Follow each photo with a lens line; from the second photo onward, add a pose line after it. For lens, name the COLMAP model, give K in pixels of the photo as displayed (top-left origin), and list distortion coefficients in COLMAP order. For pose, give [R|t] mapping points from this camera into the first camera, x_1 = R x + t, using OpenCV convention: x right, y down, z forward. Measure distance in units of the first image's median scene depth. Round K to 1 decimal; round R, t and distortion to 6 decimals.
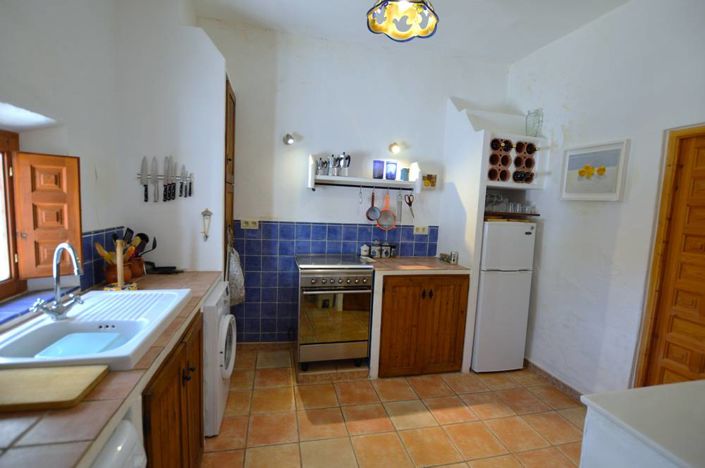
lens RADIAL K [[320.4, 0, 357.4], [0, 320.4, 235.1], [0, 0, 1]] dist [-0.003214, -0.000385]
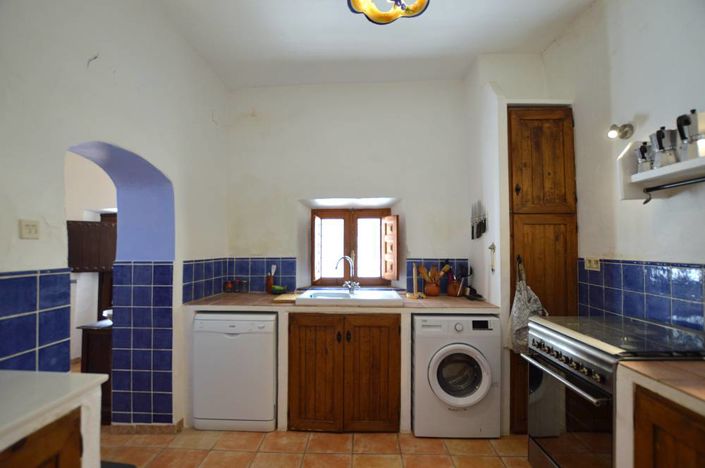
lens RADIAL K [[320.4, 0, 357.4], [0, 320.4, 235.1], [0, 0, 1]] dist [-0.003214, -0.000385]
pose [[-0.235711, -0.077596, -0.968720, 0.504089], [-0.101464, 0.993324, -0.054878, -0.004419], [0.966512, 0.085355, -0.242011, 0.657171]]
